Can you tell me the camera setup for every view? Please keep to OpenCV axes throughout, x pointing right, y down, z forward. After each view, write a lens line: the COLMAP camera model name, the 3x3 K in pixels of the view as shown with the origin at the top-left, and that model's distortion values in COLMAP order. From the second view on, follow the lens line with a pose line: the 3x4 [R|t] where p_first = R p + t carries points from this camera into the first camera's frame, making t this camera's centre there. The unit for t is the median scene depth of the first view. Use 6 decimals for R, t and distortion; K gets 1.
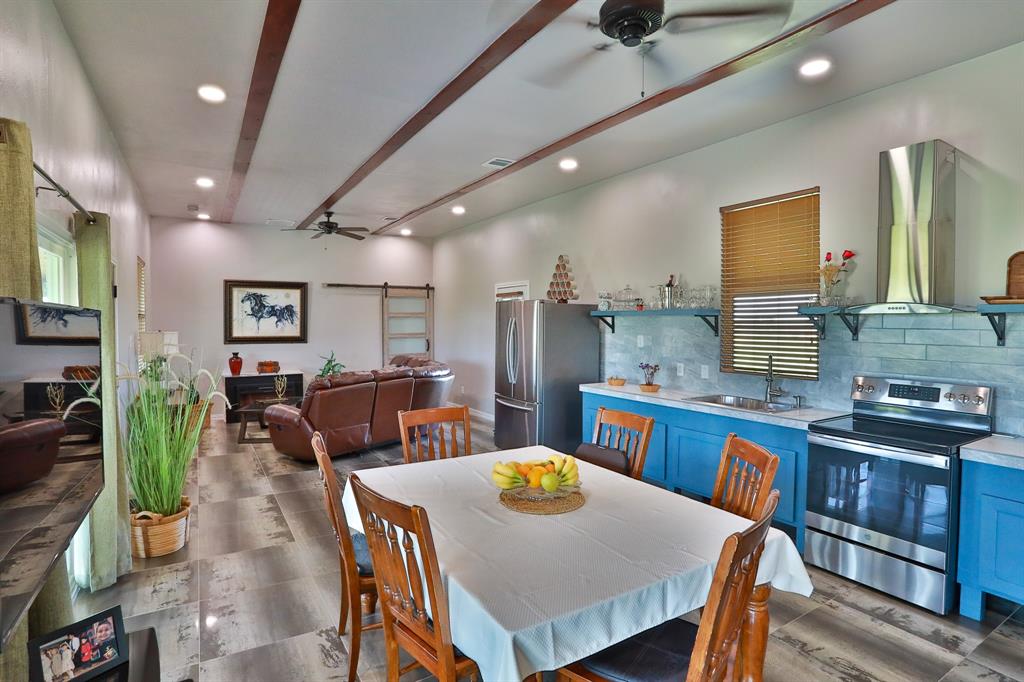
lens RADIAL K [[526.2, 0, 512.0], [0, 526.2, 341.0], [0, 0, 1]] dist [-0.018699, 0.001670]
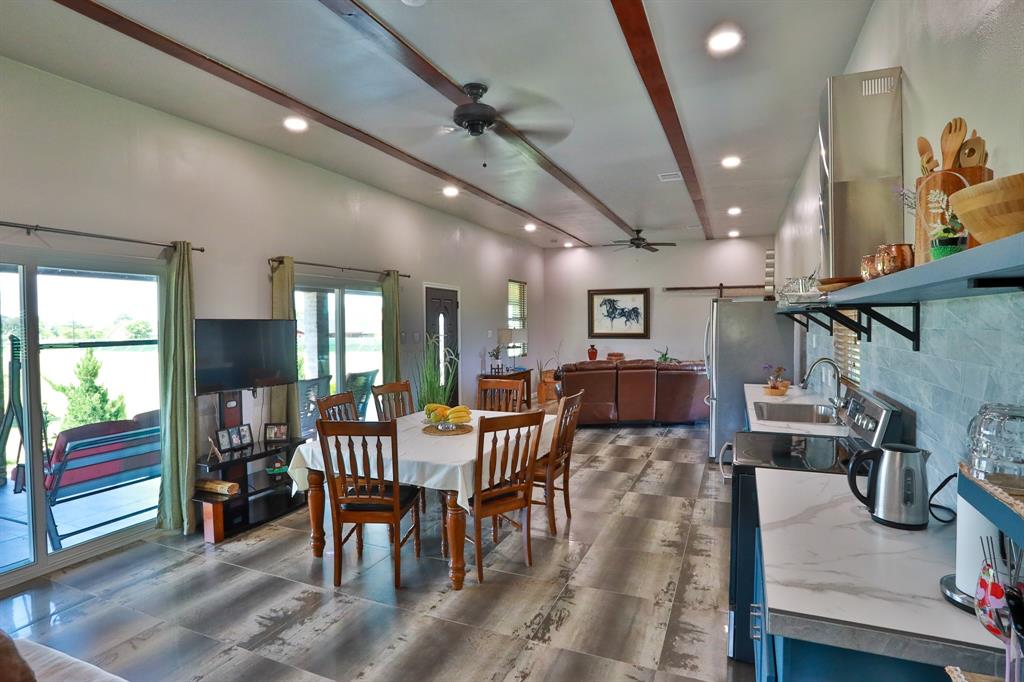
lens RADIAL K [[526.2, 0, 512.0], [0, 526.2, 341.0], [0, 0, 1]] dist [-0.018699, 0.001670]
pose [[0.579830, 0.026303, -0.814313, 0.427785], [-0.025550, 0.999574, 0.014094, -0.000590], [0.814337, 0.012634, 0.580255, 0.062019]]
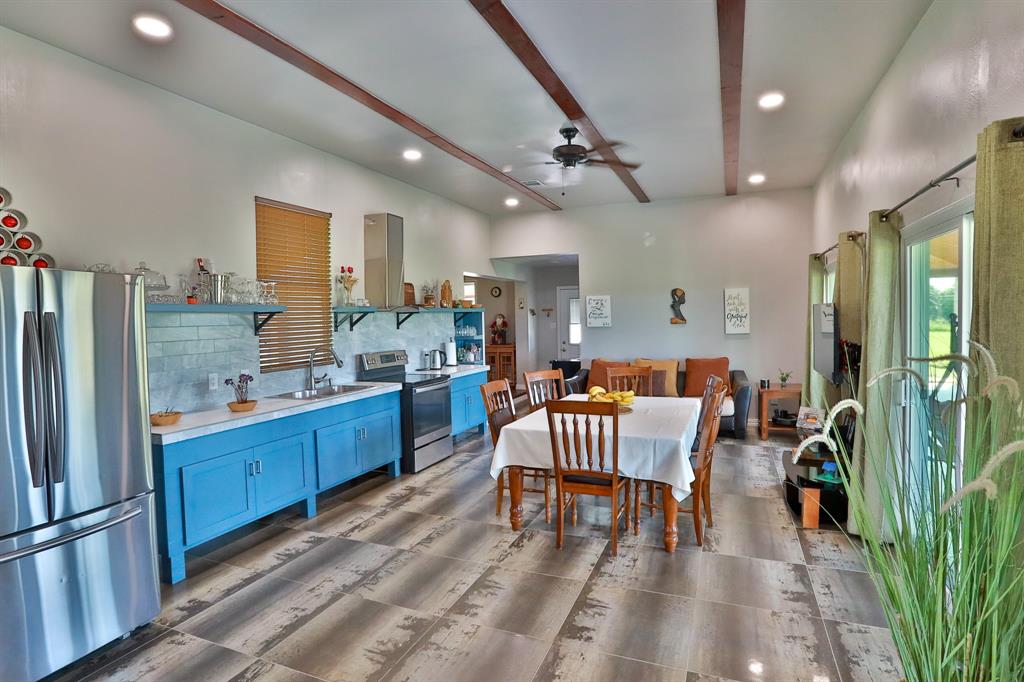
lens RADIAL K [[526.2, 0, 512.0], [0, 526.2, 341.0], [0, 0, 1]] dist [-0.018699, 0.001670]
pose [[-0.593766, -0.021120, 0.804361, -0.344900], [0.046158, 0.997115, 0.060254, -0.019619], [-0.803313, 0.072904, -0.591078, 0.667489]]
